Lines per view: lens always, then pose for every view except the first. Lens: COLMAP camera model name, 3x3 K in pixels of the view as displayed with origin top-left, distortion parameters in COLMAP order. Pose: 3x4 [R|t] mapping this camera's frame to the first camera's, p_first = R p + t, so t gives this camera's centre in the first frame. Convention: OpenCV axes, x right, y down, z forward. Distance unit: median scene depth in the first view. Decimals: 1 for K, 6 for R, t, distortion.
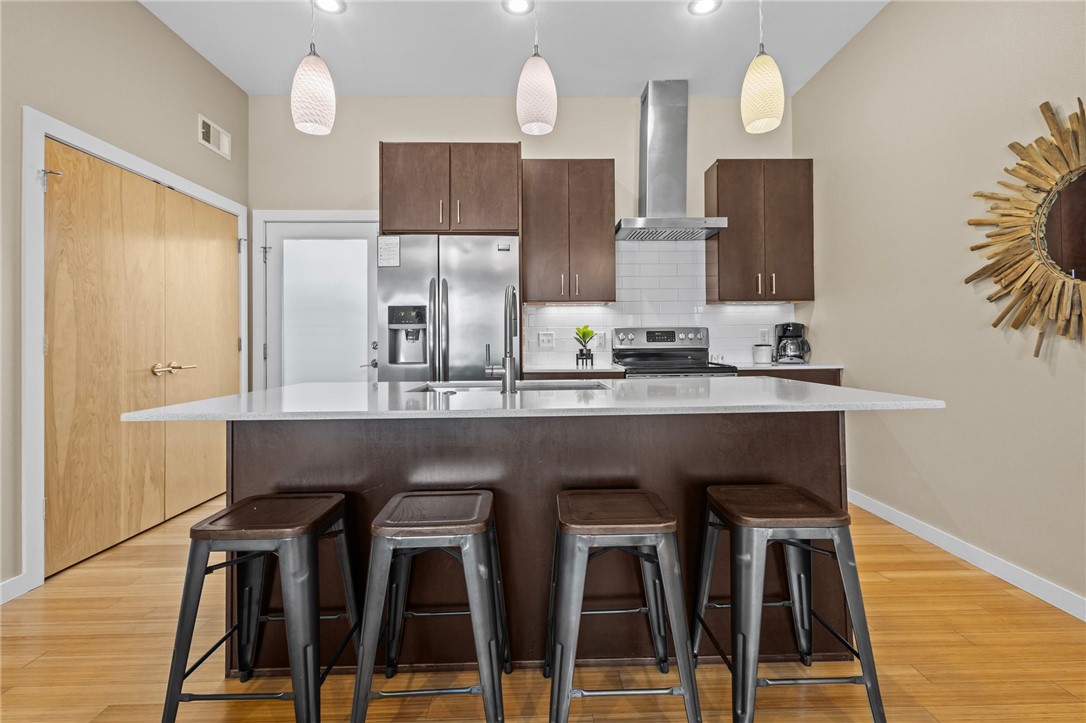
lens RADIAL K [[509.5, 0, 544.3], [0, 509.5, 340.2], [0, 0, 1]] dist [0.003565, -0.000117]
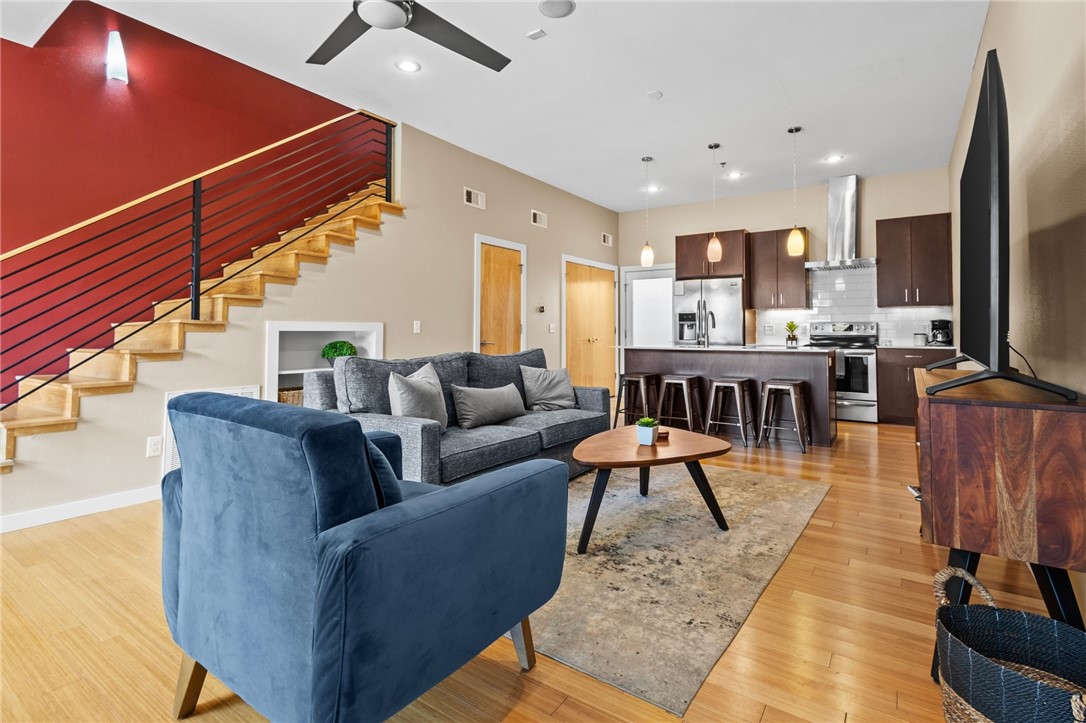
lens RADIAL K [[517.5, 0, 539.5], [0, 517.5, 315.0], [0, 0, 1]] dist [0.012018, -0.000761]
pose [[0.808489, -0.008170, -0.588455, 0.492447], [-0.005551, 0.999753, -0.021508, -0.008419], [0.588485, 0.020655, 0.808244, -1.088636]]
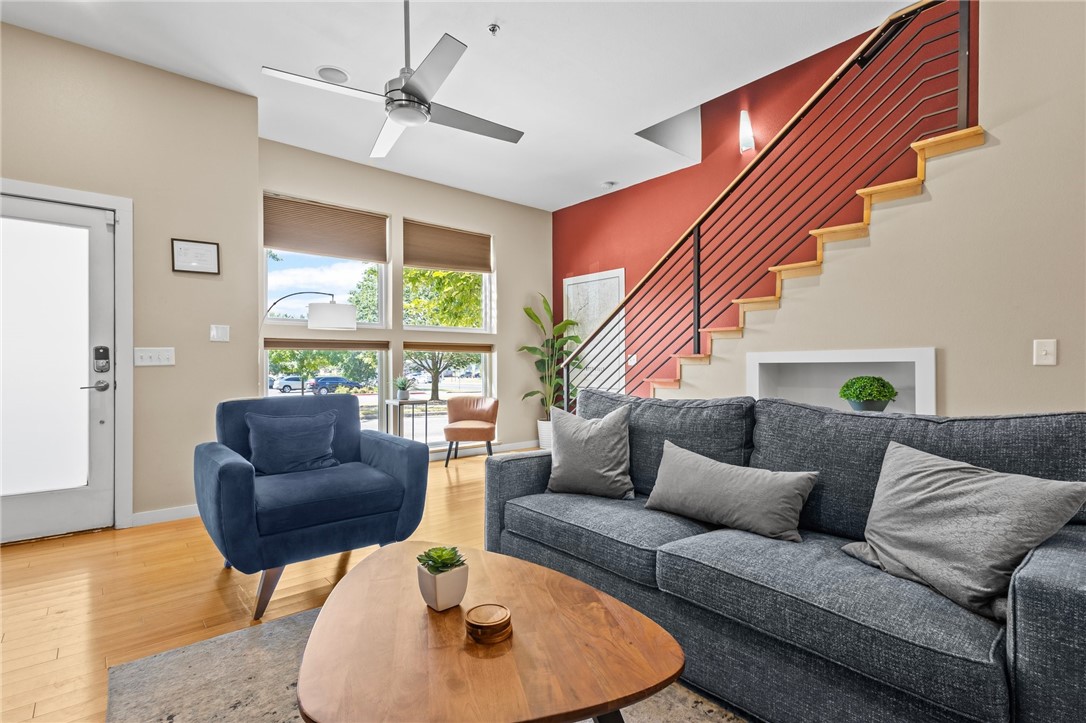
lens RADIAL K [[517.1, 0, 543.0], [0, 517.1, 361.5], [0, 0, 1]] dist [0.013794, -0.000206]
pose [[-0.772120, 0.009589, -0.635405, 0.331860], [0.017475, 0.999828, -0.006147, 0.001610], [0.635237, -0.015850, -0.772155, 0.014218]]
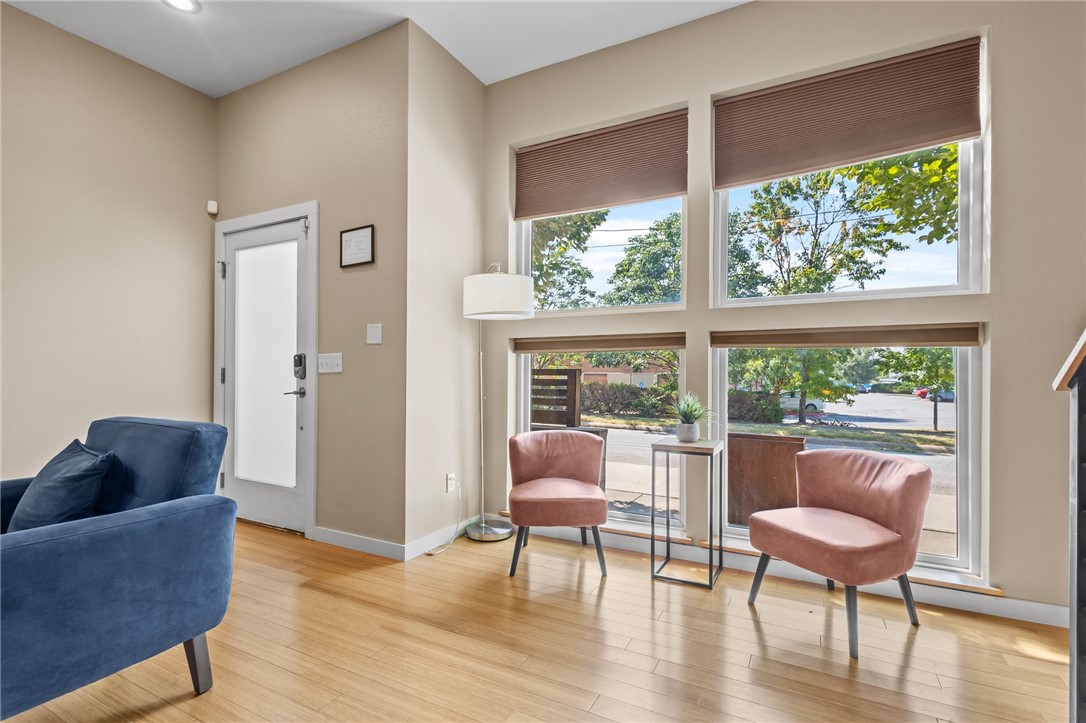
lens RADIAL K [[507.1, 0, 545.5], [0, 507.1, 375.5], [0, 0, 1]] dist [0.010300, -0.000858]
pose [[-0.875428, 0.004886, 0.483325, -0.515349], [0.000313, 0.999954, -0.009543, 0.003449], [-0.483349, -0.008203, -0.875389, -0.633839]]
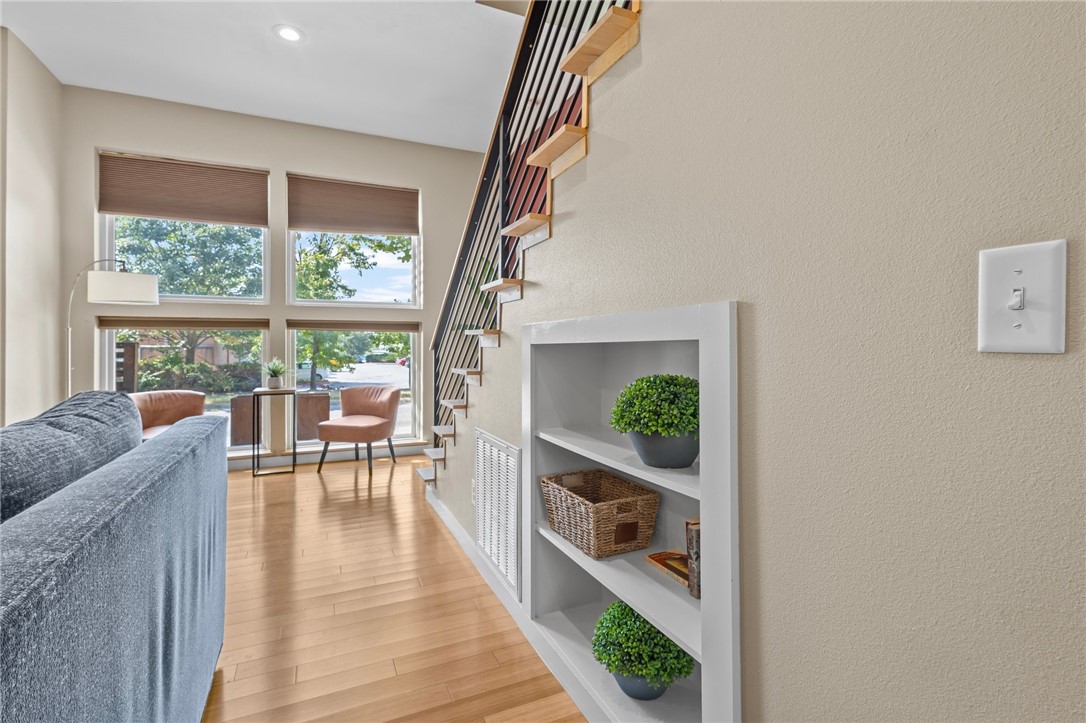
lens RADIAL K [[509.5, 0, 544.3], [0, 509.5, 340.2], [0, 0, 1]] dist [0.003565, -0.000117]
pose [[-0.919924, 0.007250, -0.392029, -0.446930], [0.015359, 0.999728, -0.017555, 0.010998], [0.391795, -0.022170, -0.919785, -0.010605]]
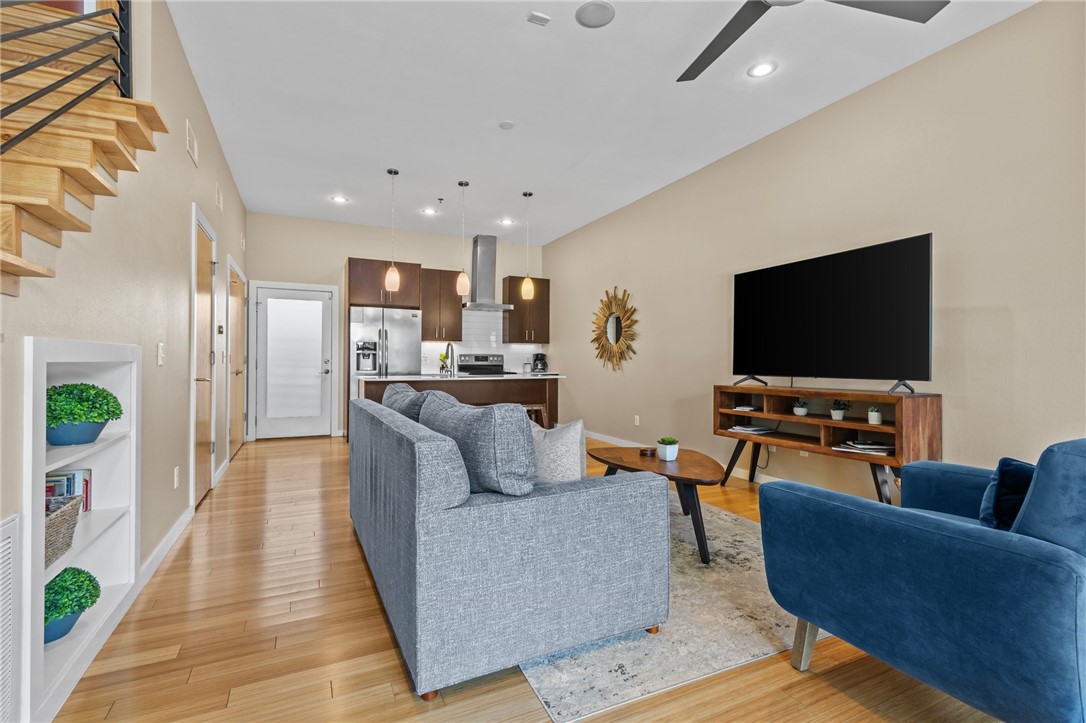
lens RADIAL K [[500.4, 0, 541.6], [0, 500.4, 360.6], [0, 0, 1]] dist [0.014926, -0.004759]
pose [[0.909782, 0.013398, 0.414869, -0.441263], [-0.013921, 0.999902, -0.001764, 0.000312], [-0.414852, -0.004171, 0.909879, -1.059099]]
